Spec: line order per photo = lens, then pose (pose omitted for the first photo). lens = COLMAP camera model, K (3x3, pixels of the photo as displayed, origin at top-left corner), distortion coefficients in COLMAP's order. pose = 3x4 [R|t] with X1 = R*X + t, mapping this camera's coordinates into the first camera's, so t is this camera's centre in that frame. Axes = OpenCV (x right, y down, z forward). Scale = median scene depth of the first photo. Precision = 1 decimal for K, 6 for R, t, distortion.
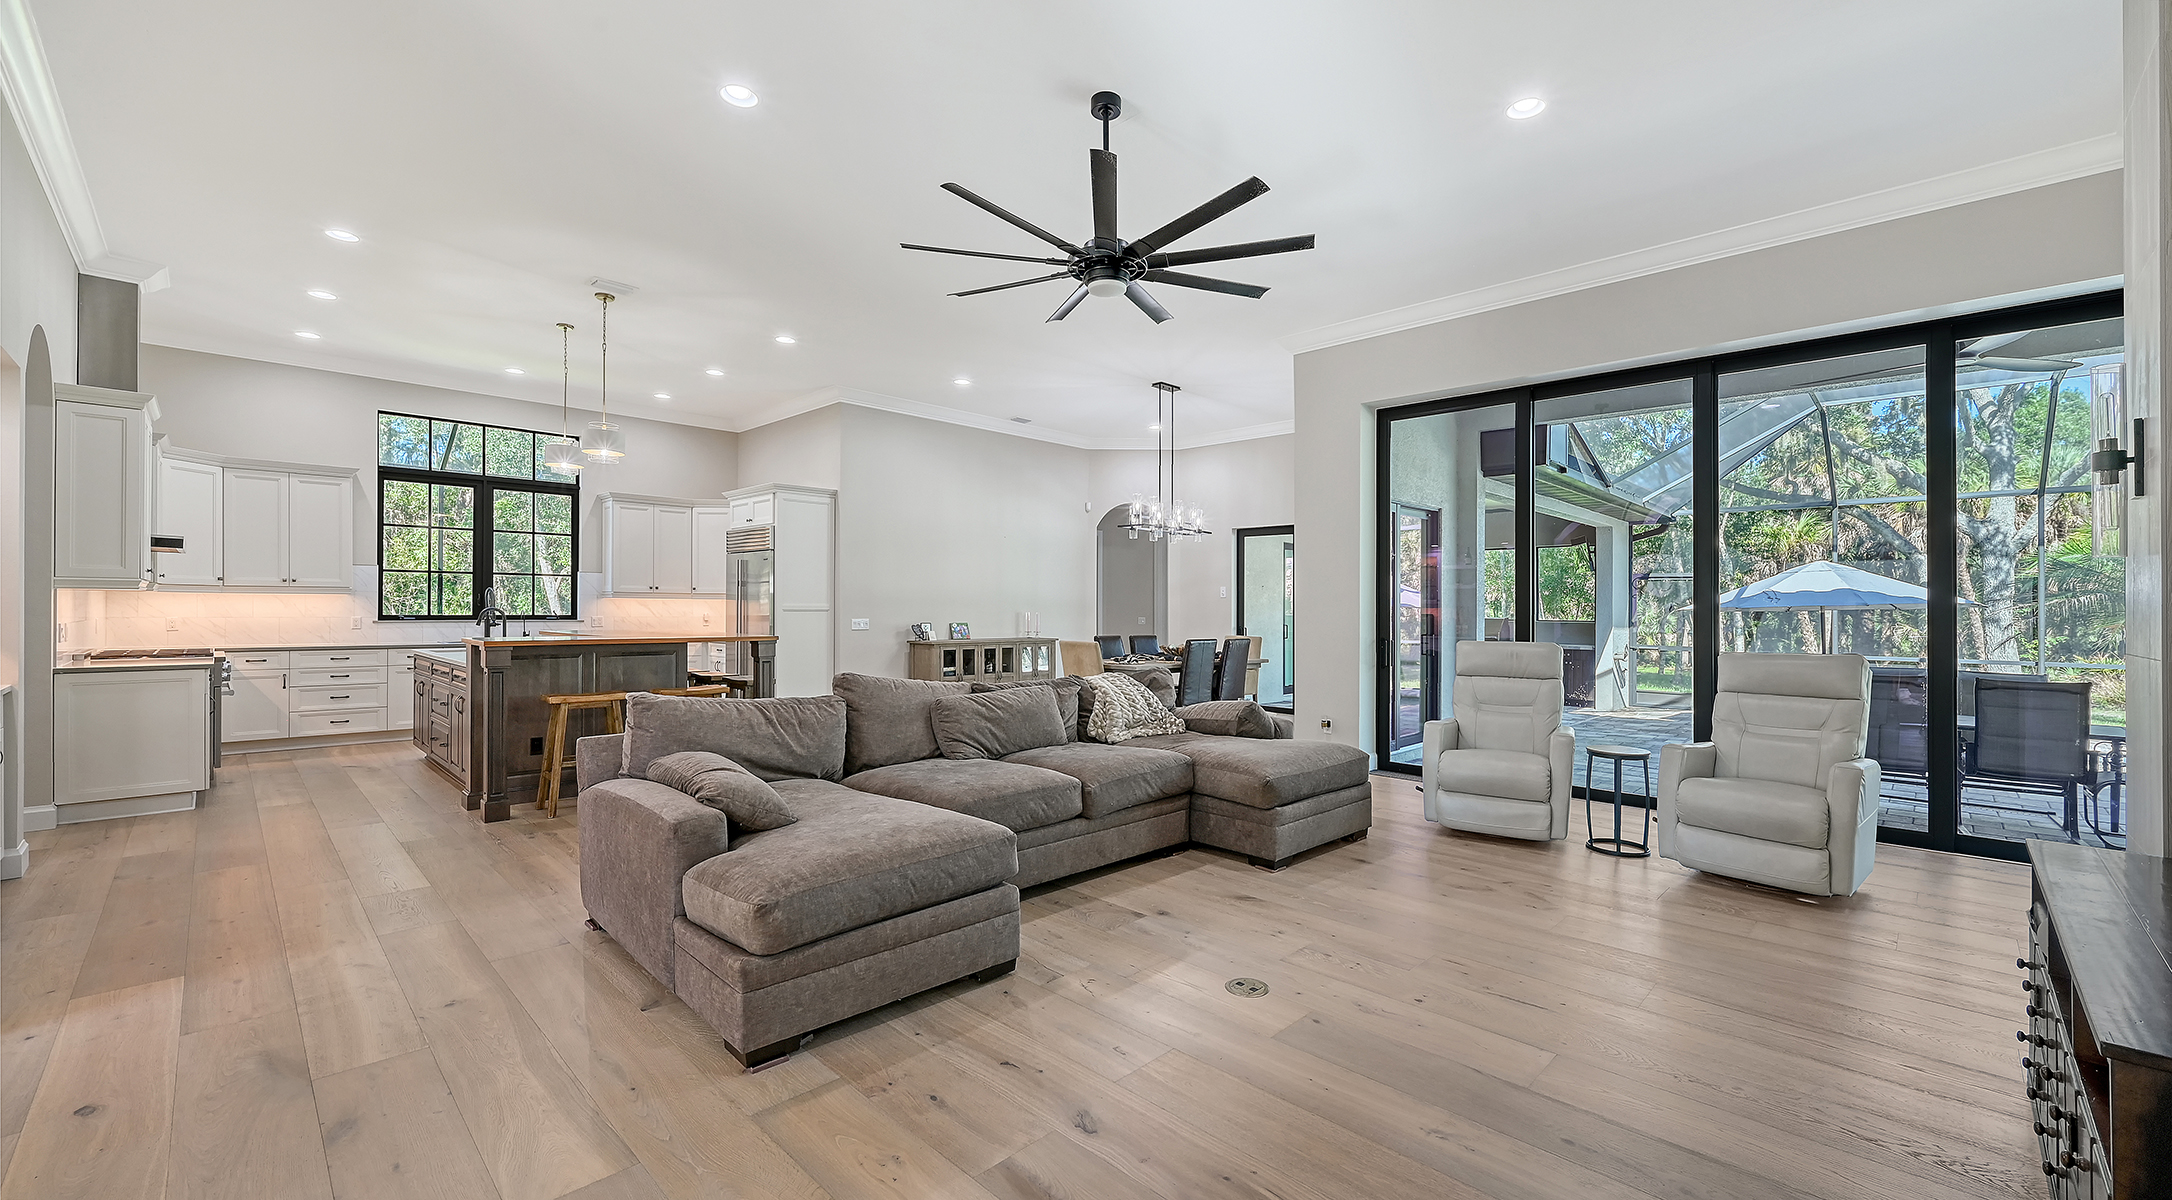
lens RADIAL K [[873.6, 0, 1088.7], [0, 873.6, 609.2], [0, 0, 1]] dist [-0.002540, -0.000314]
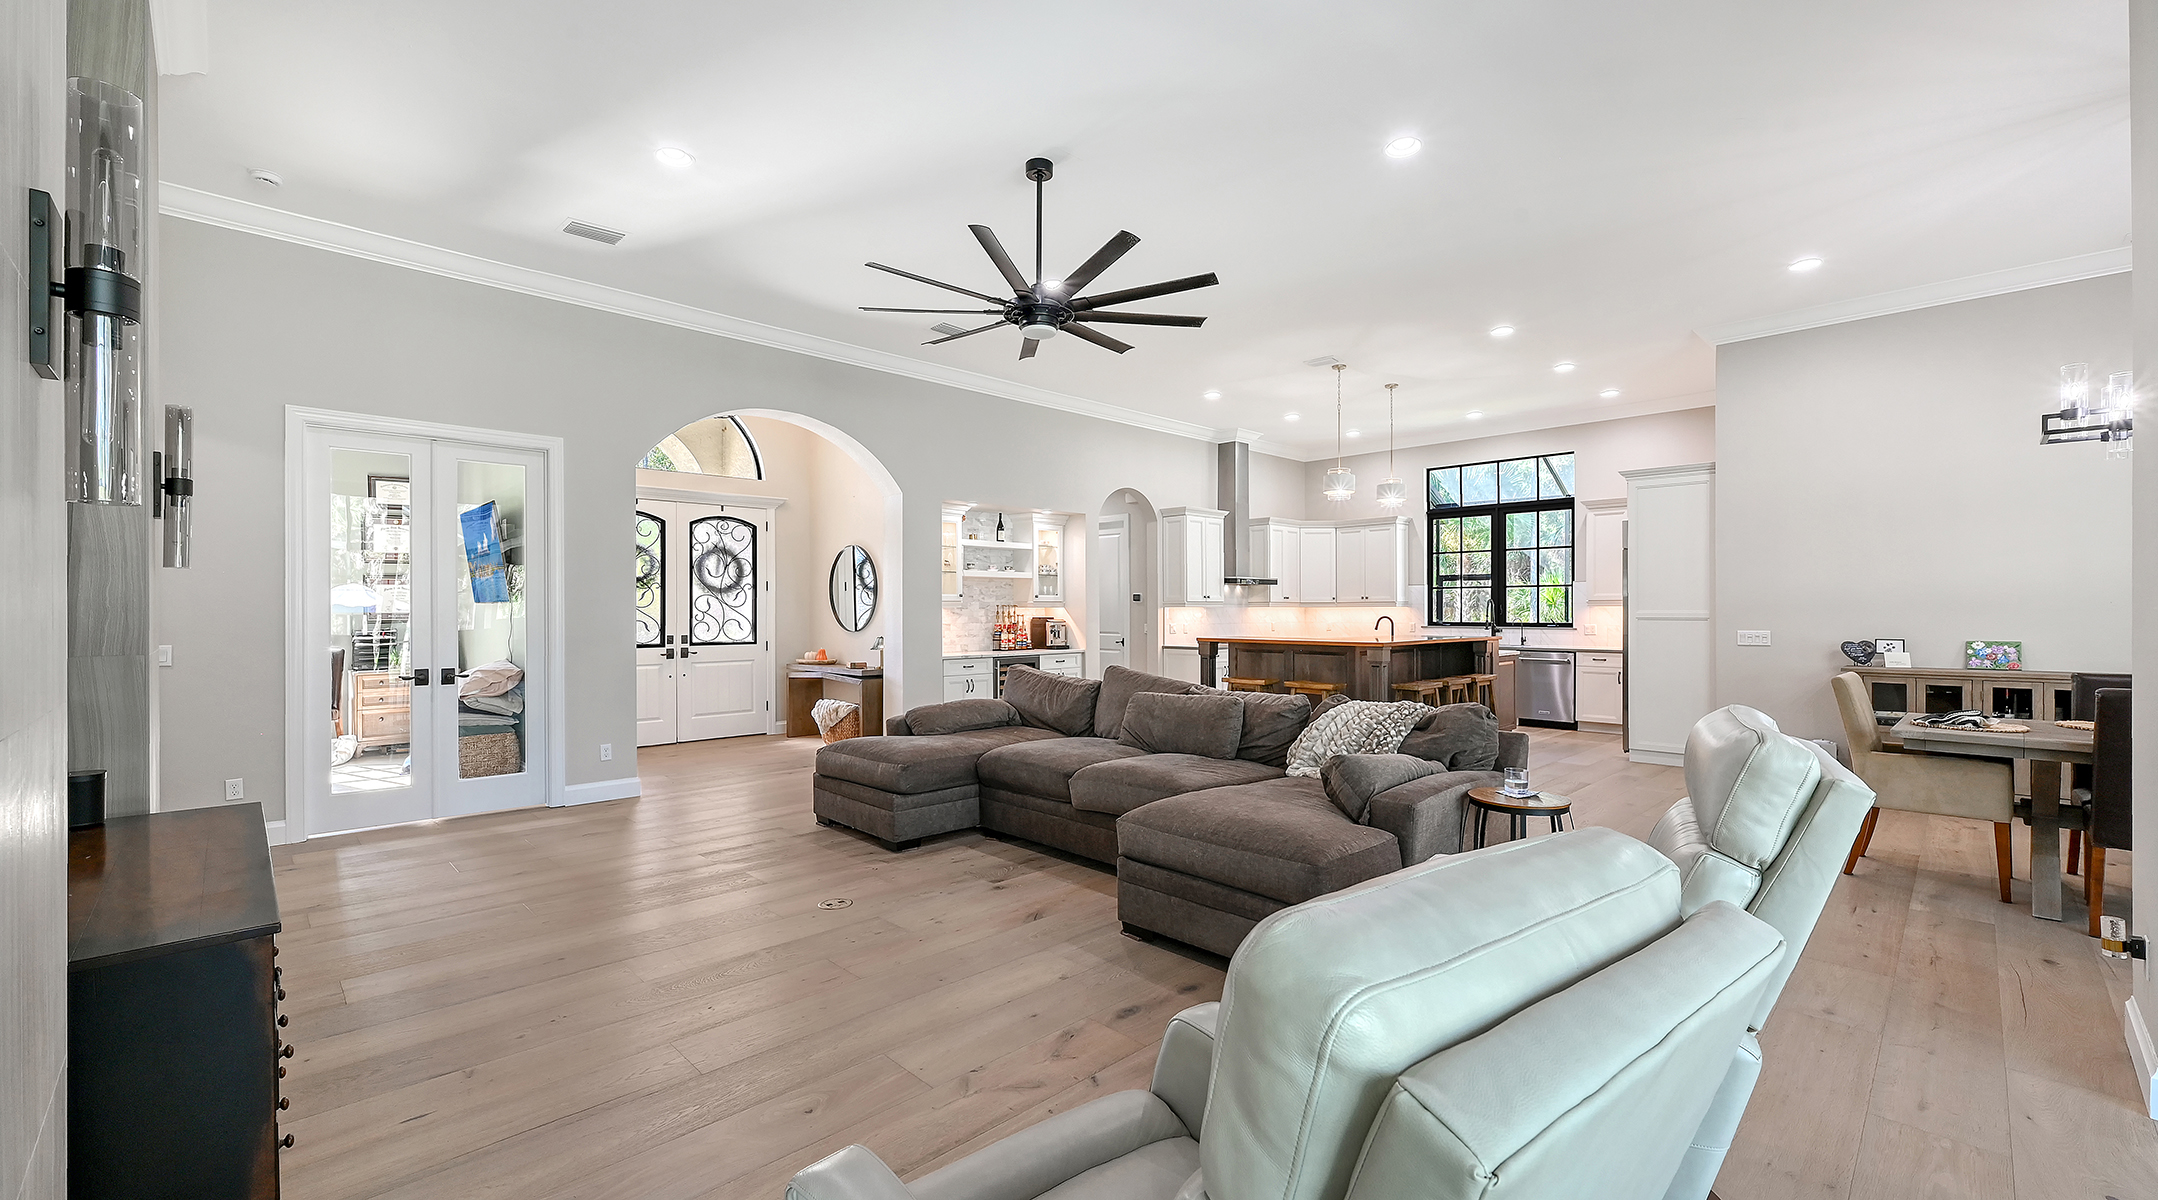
lens RADIAL K [[874.1, 0, 1093.4], [0, 874.1, 607.9], [0, 0, 1]] dist [0.000156, -0.000211]
pose [[-0.017615, -0.010877, -0.999786, 1.133830], [0.001530, 0.999939, -0.010906, -0.001824], [0.999844, -0.001722, -0.017597, 1.063119]]
